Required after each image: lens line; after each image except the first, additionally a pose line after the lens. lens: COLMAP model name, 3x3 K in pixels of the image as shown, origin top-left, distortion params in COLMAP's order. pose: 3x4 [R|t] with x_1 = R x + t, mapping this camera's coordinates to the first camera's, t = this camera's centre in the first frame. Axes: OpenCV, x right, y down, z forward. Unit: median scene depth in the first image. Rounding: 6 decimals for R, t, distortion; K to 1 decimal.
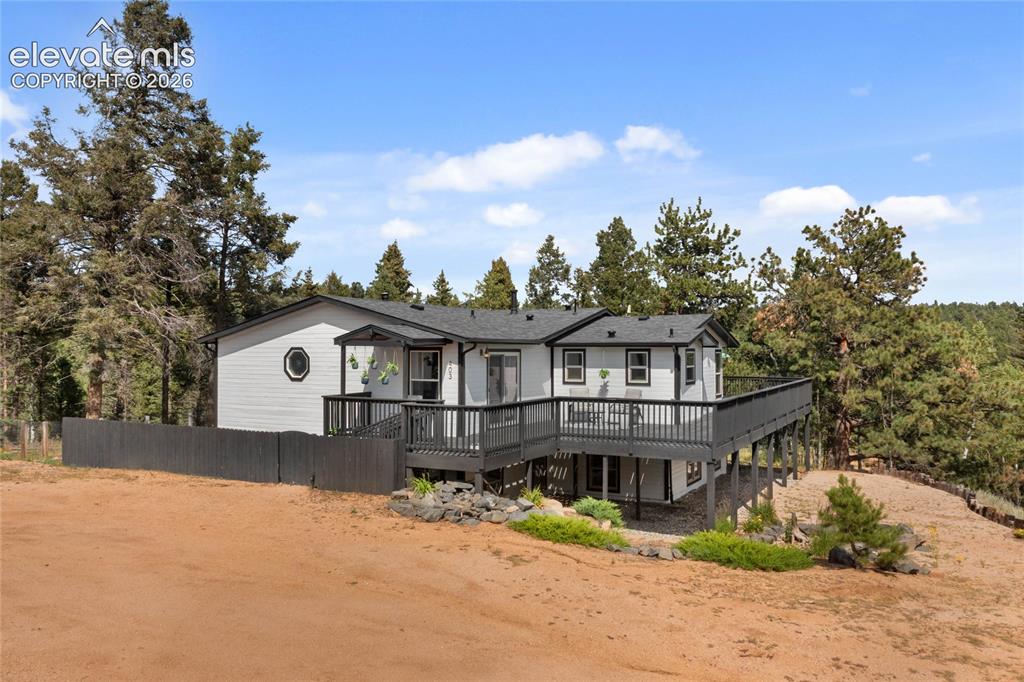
lens RADIAL K [[806.7, 0, 514.6], [0, 806.7, 332.5], [0, 0, 1]] dist [-0.029129, 0.008725]
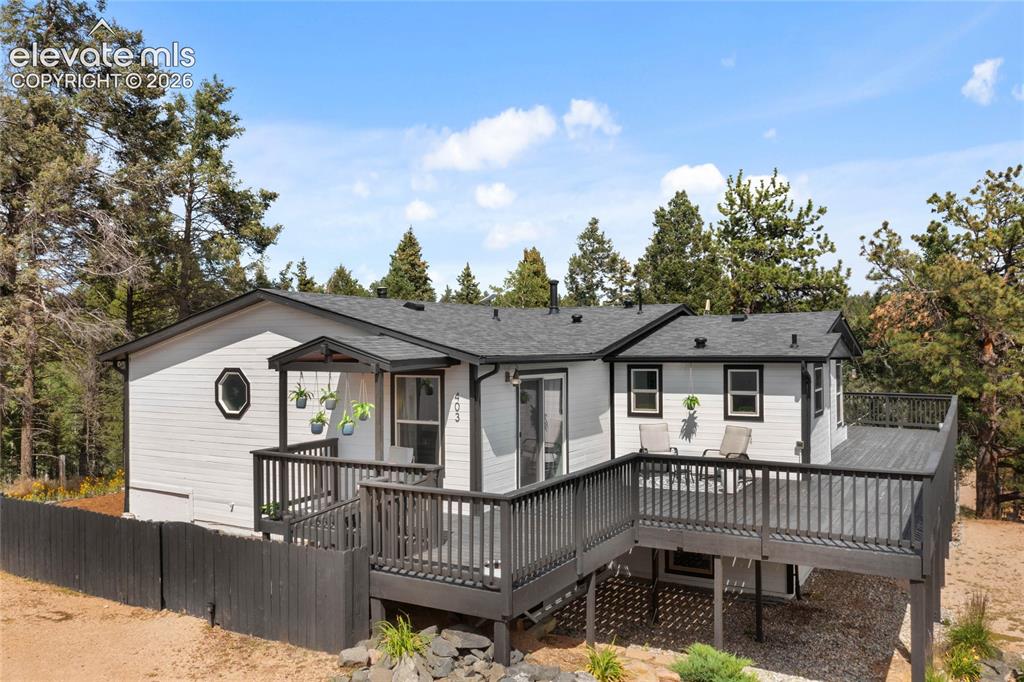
lens RADIAL K [[806.7, 0, 514.6], [0, 806.7, 332.5], [0, 0, 1]] dist [-0.029129, 0.008725]
pose [[0.999100, -0.009484, -0.041350, -0.006343], [0.009673, 0.999944, 0.004385, -0.008992], [0.041306, -0.004781, 0.999135, 0.257056]]
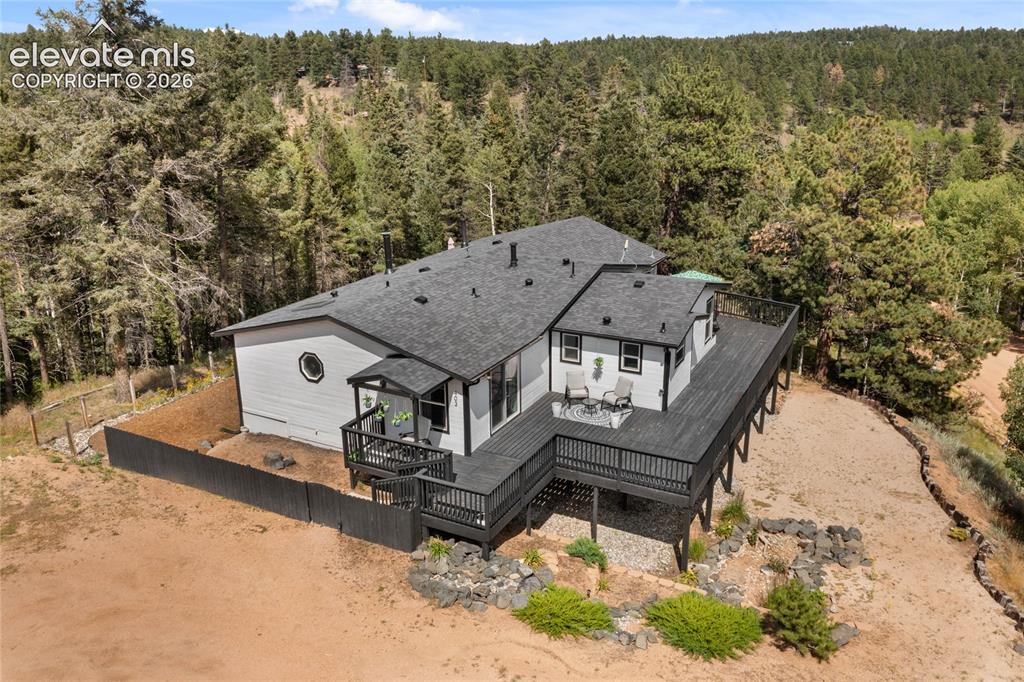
lens RADIAL K [[806.7, 0, 514.6], [0, 806.7, 332.5], [0, 0, 1]] dist [-0.029129, 0.008725]
pose [[0.999960, -0.008682, -0.002324, 0.001826], [0.008967, 0.946090, 0.323780, -0.262253], [-0.000612, -0.323788, 0.946129, 0.001213]]
